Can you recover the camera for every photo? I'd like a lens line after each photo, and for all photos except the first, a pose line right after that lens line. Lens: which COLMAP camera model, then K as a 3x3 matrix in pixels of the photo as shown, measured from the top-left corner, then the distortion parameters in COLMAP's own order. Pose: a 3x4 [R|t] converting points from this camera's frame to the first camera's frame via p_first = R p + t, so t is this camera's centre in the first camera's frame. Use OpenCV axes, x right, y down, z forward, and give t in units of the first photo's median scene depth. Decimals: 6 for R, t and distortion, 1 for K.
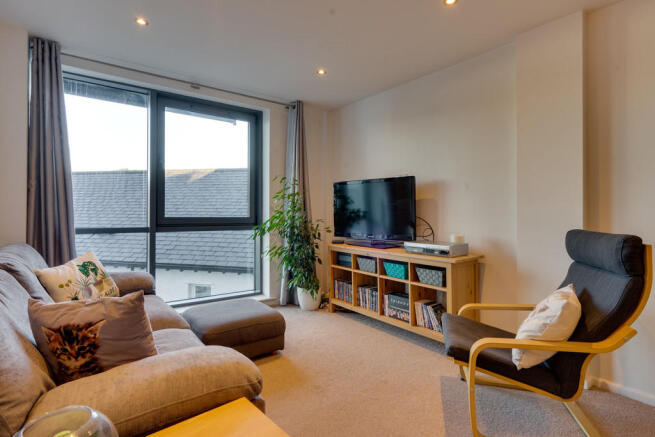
lens RADIAL K [[332.8, 0, 323.6], [0, 332.8, 213.3], [0, 0, 1]] dist [0.004163, 0.000332]
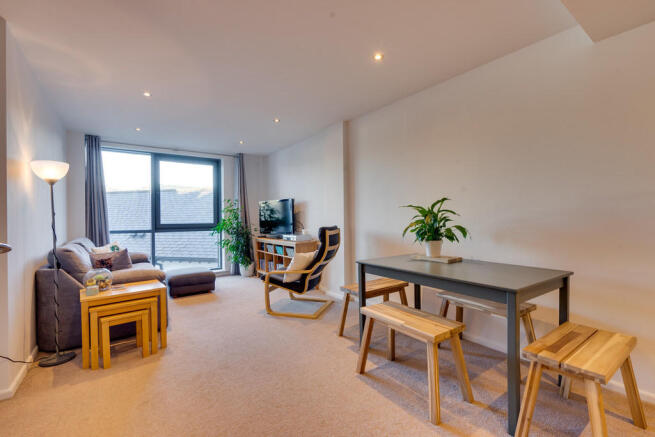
lens RADIAL K [[294.2, 0, 327.5], [0, 294.2, 218.5], [0, 0, 1]] dist [-0.003923, -0.000307]
pose [[0.999587, -0.018612, -0.021876, 0.438103], [0.018590, 0.999826, -0.001239, 0.001186], [0.021896, 0.000831, 0.999760, -0.530289]]
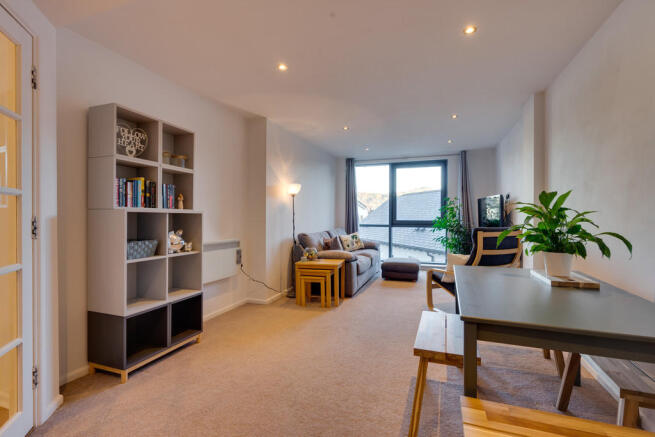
lens RADIAL K [[294.2, 0, 327.5], [0, 294.2, 218.5], [0, 0, 1]] dist [-0.003923, -0.000307]
pose [[0.542366, -0.002116, -0.840139, 0.879797], [0.003067, 0.999995, -0.000539, -0.000453], [0.840136, -0.002284, 0.542370, -0.404565]]
